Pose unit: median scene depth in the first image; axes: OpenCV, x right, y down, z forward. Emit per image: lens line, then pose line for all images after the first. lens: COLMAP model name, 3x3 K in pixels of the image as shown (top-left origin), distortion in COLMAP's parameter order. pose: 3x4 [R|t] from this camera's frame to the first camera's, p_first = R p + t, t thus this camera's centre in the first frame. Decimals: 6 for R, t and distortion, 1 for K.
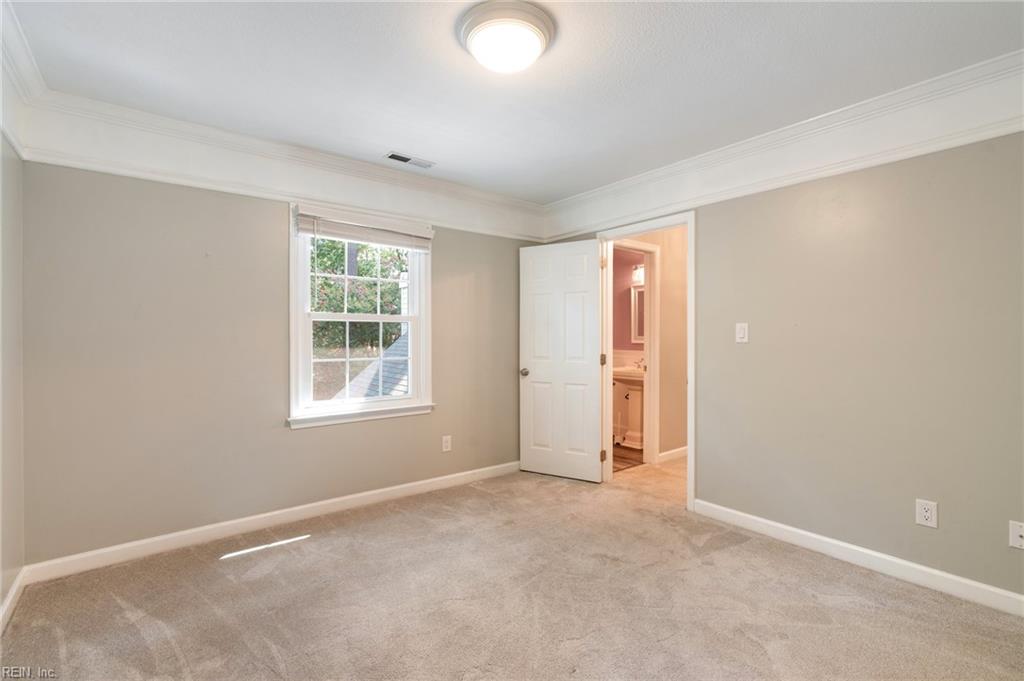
lens RADIAL K [[467.8, 0, 515.3], [0, 467.8, 332.0], [0, 0, 1]] dist [-0.003892, -0.000228]
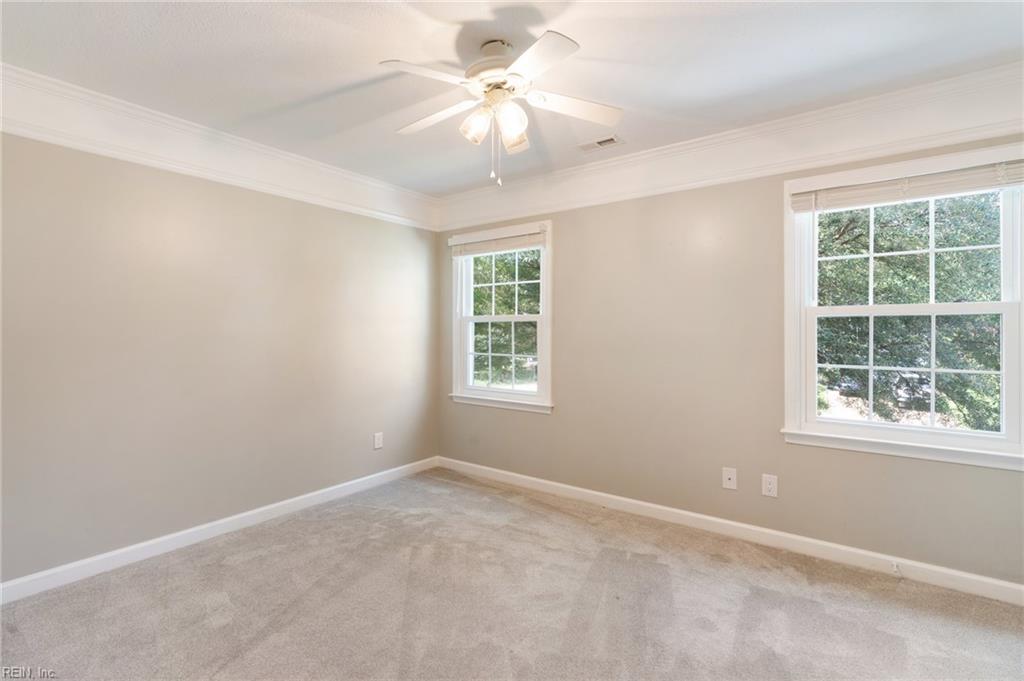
lens RADIAL K [[524.5, 0, 512.0], [0, 524.5, 340.5], [0, 0, 1]] dist [-0.000459, -0.000003]
pose [[0.216264, 0.013019, -0.976248, 0.354058], [0.003555, 0.999894, 0.014122, 0.002618], [0.976328, -0.006525, 0.216195, 0.286963]]
